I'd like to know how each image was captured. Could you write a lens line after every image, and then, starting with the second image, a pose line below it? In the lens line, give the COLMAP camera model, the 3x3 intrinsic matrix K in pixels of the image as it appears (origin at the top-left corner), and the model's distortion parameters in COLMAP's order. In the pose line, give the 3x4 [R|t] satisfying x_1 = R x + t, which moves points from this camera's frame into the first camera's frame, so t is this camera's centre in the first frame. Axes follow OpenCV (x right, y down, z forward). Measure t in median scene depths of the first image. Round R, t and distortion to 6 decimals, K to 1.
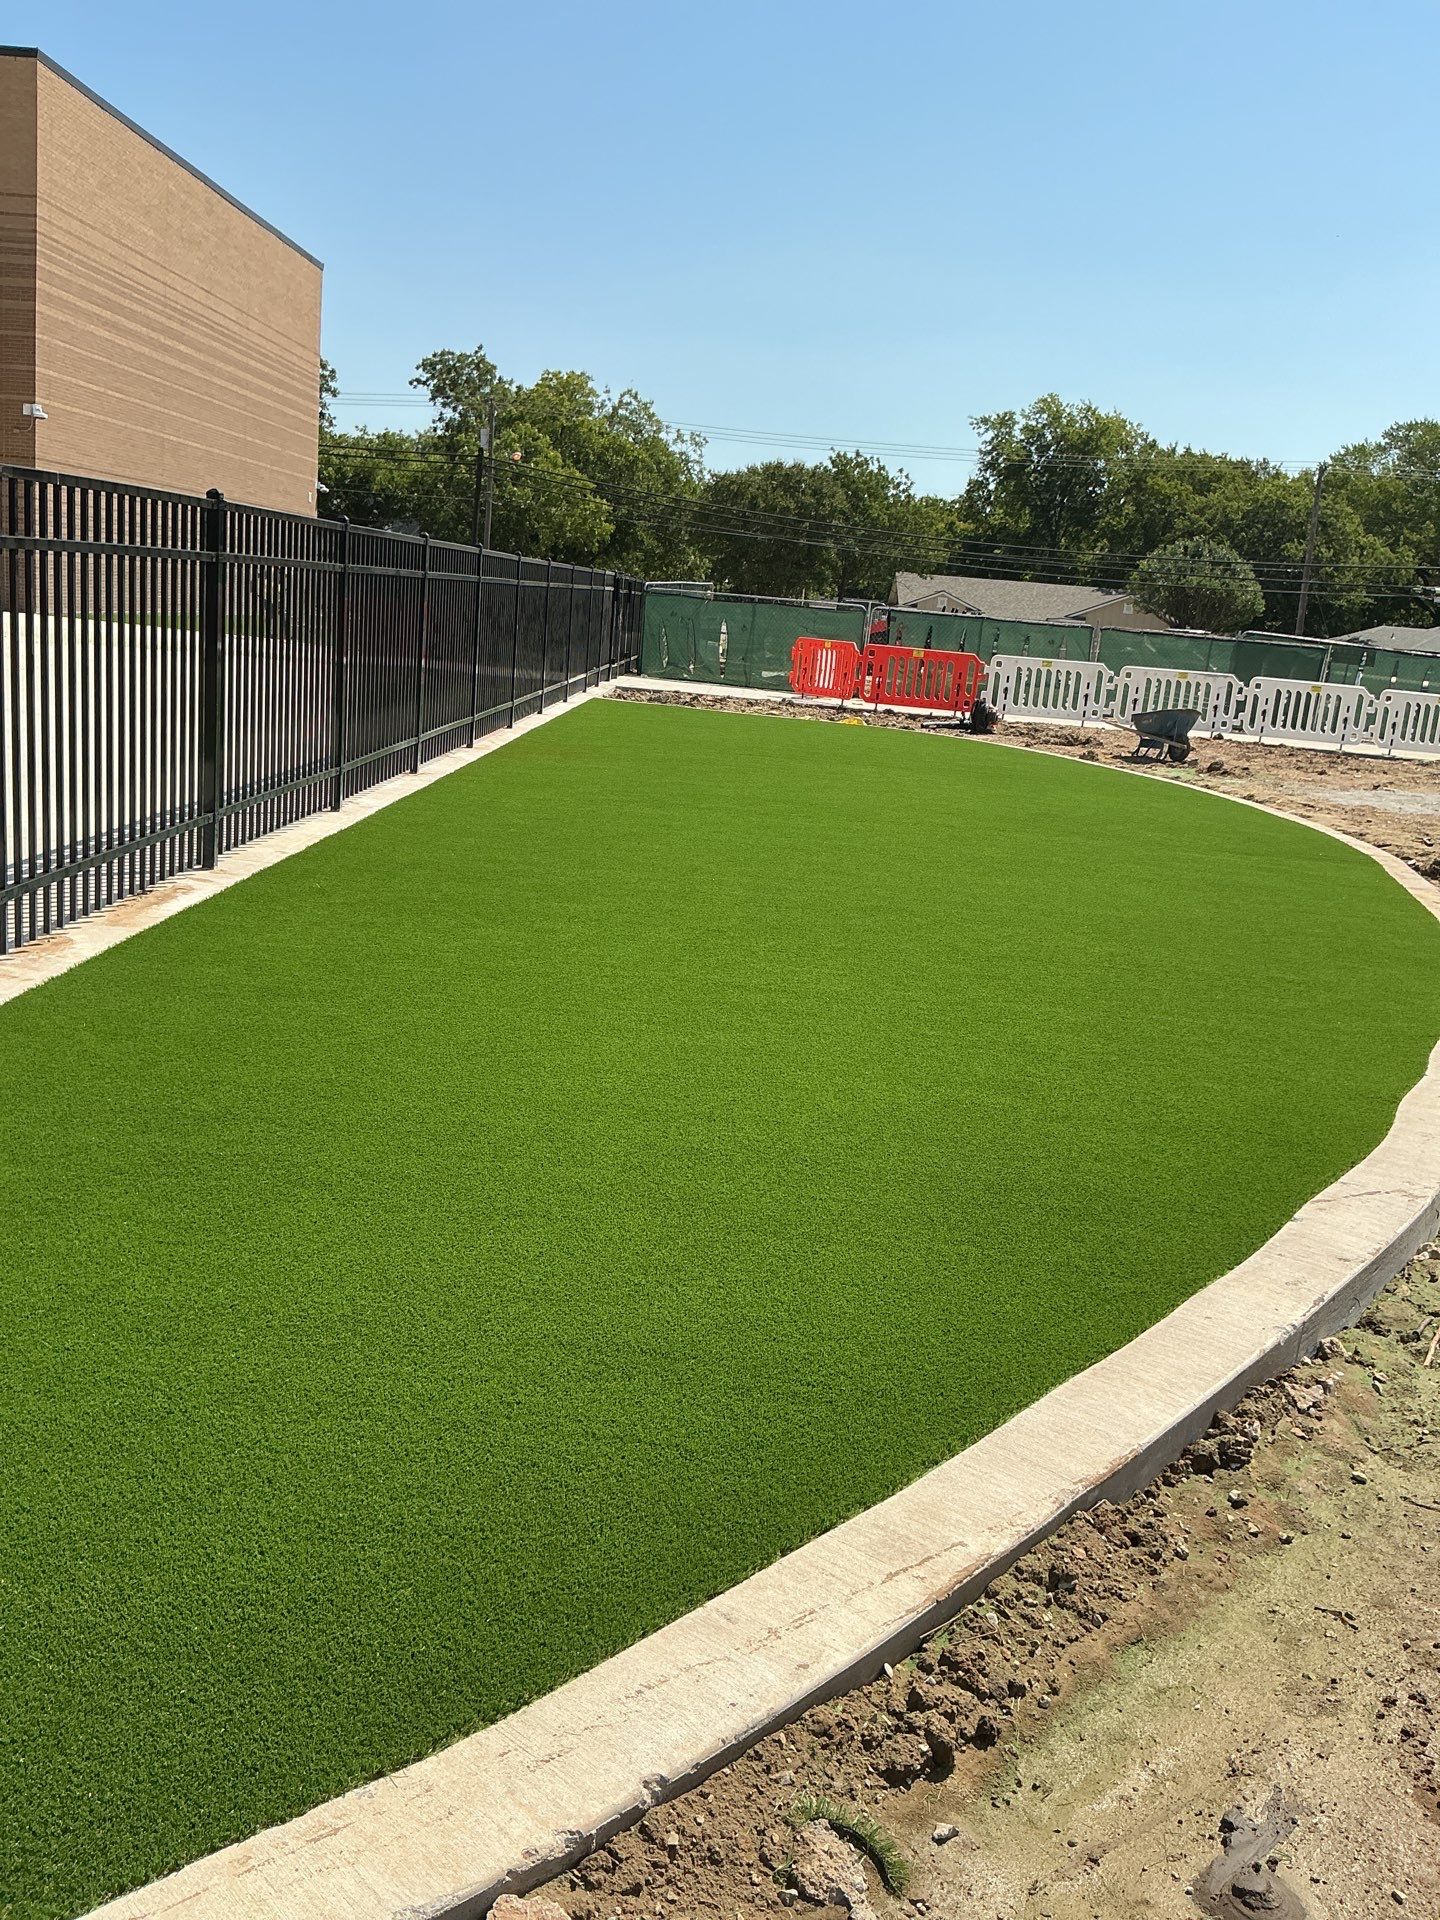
lens RADIAL K [[1475.9, 0, 803.0], [0, 1475.9, 984.8], [0, 0, 1]] dist [0.040051, -0.014383]
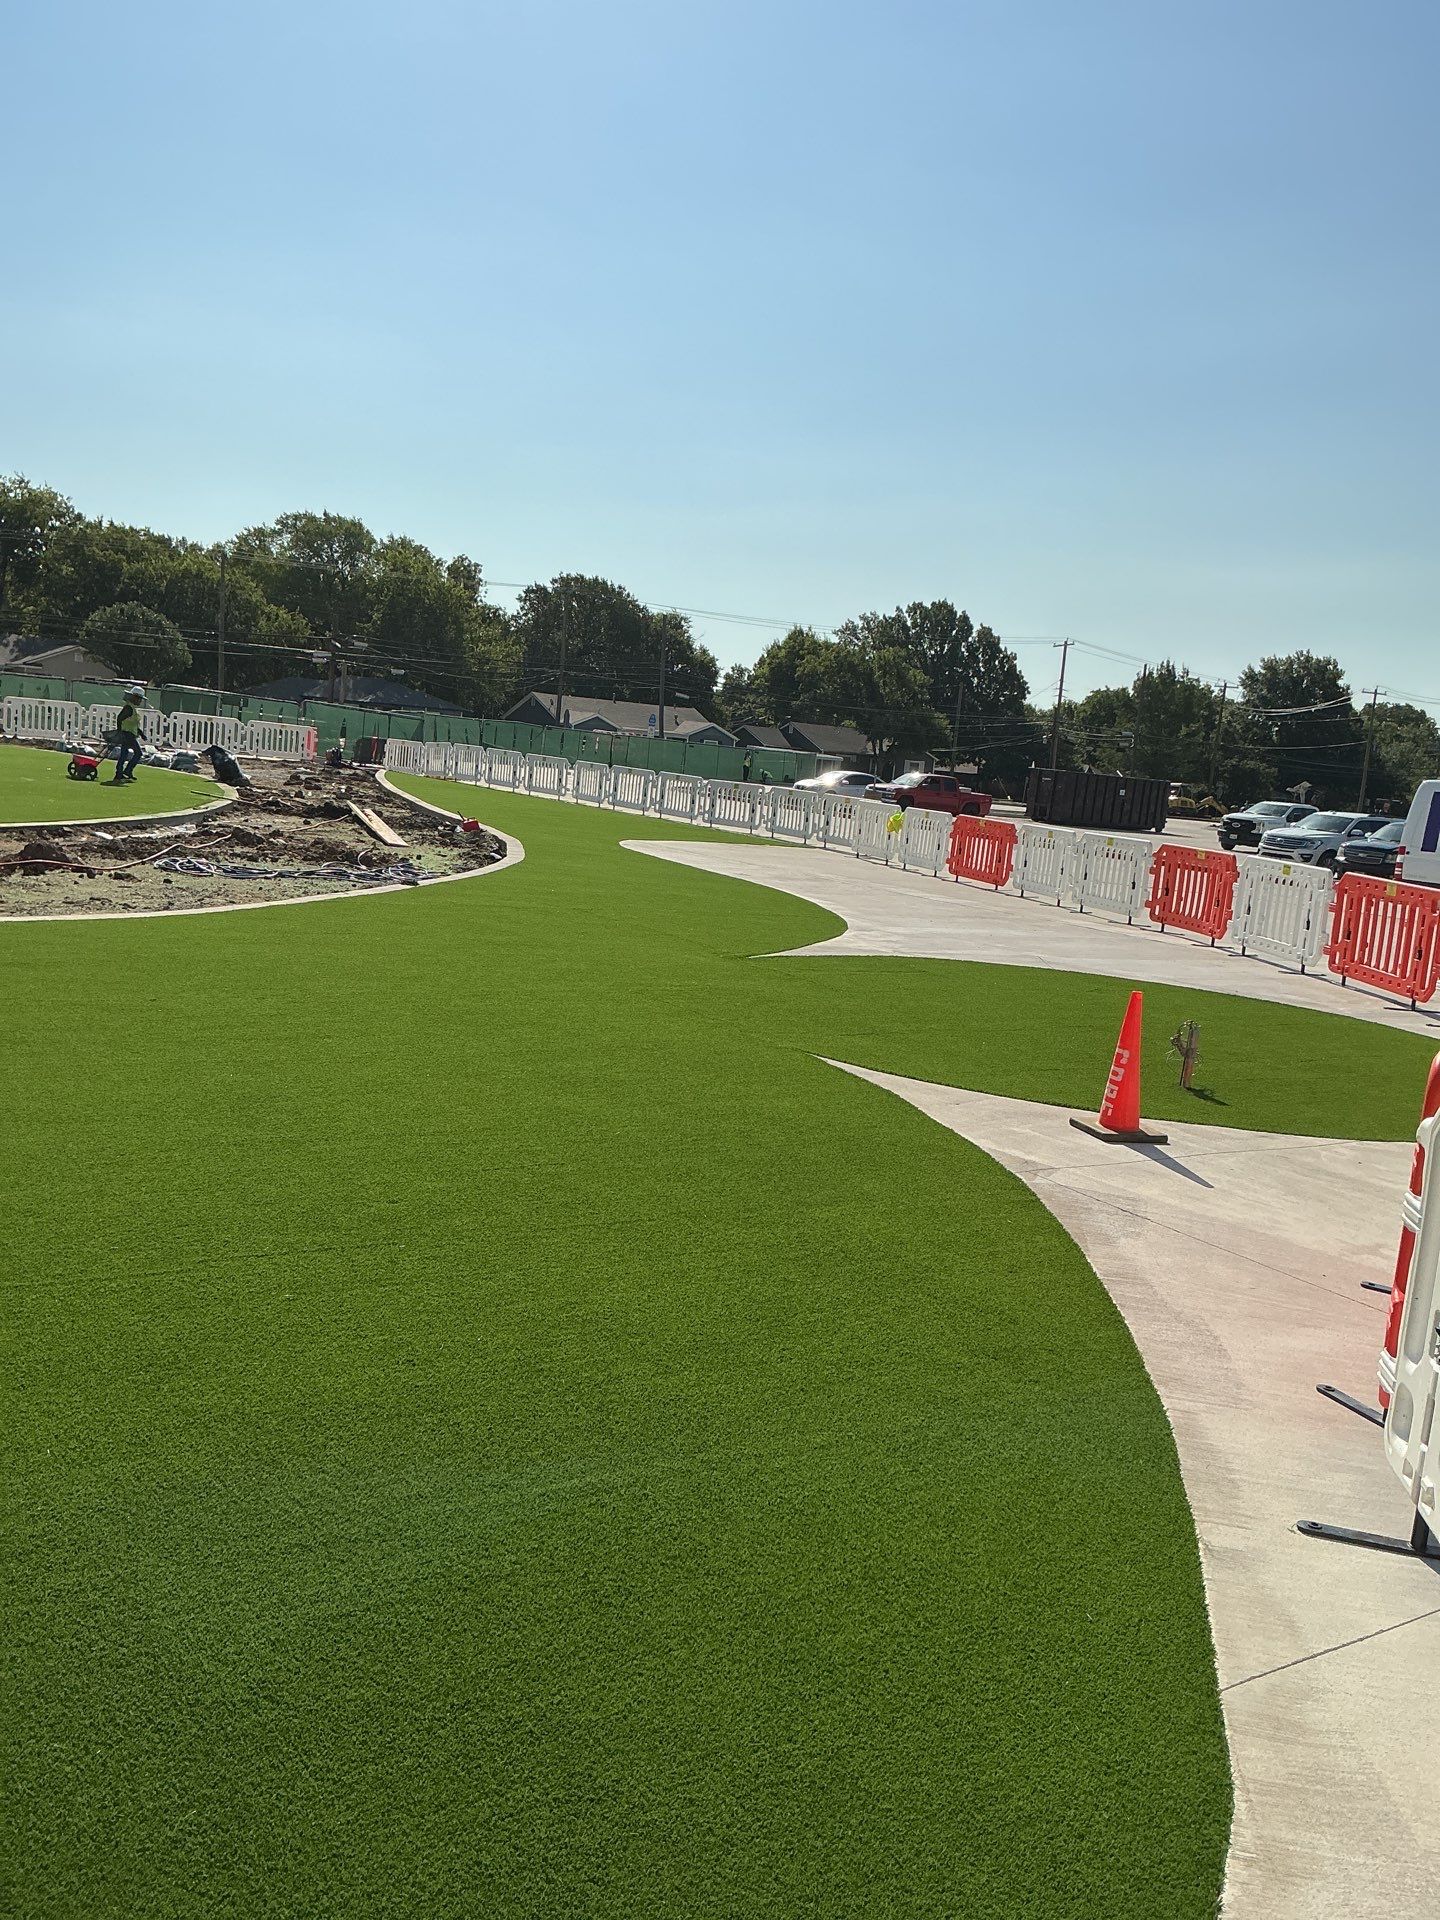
lens RADIAL K [[1542.9, 0, 723.0], [0, 1542.9, 976.8], [0, 0, 1]] dist [-0.002885, -0.026955]
pose [[0.822113, -0.088335, 0.562429, -0.077276], [0.108454, 0.994099, -0.002396, 0.065755], [-0.558898, 0.062967, 0.826842, -0.313042]]
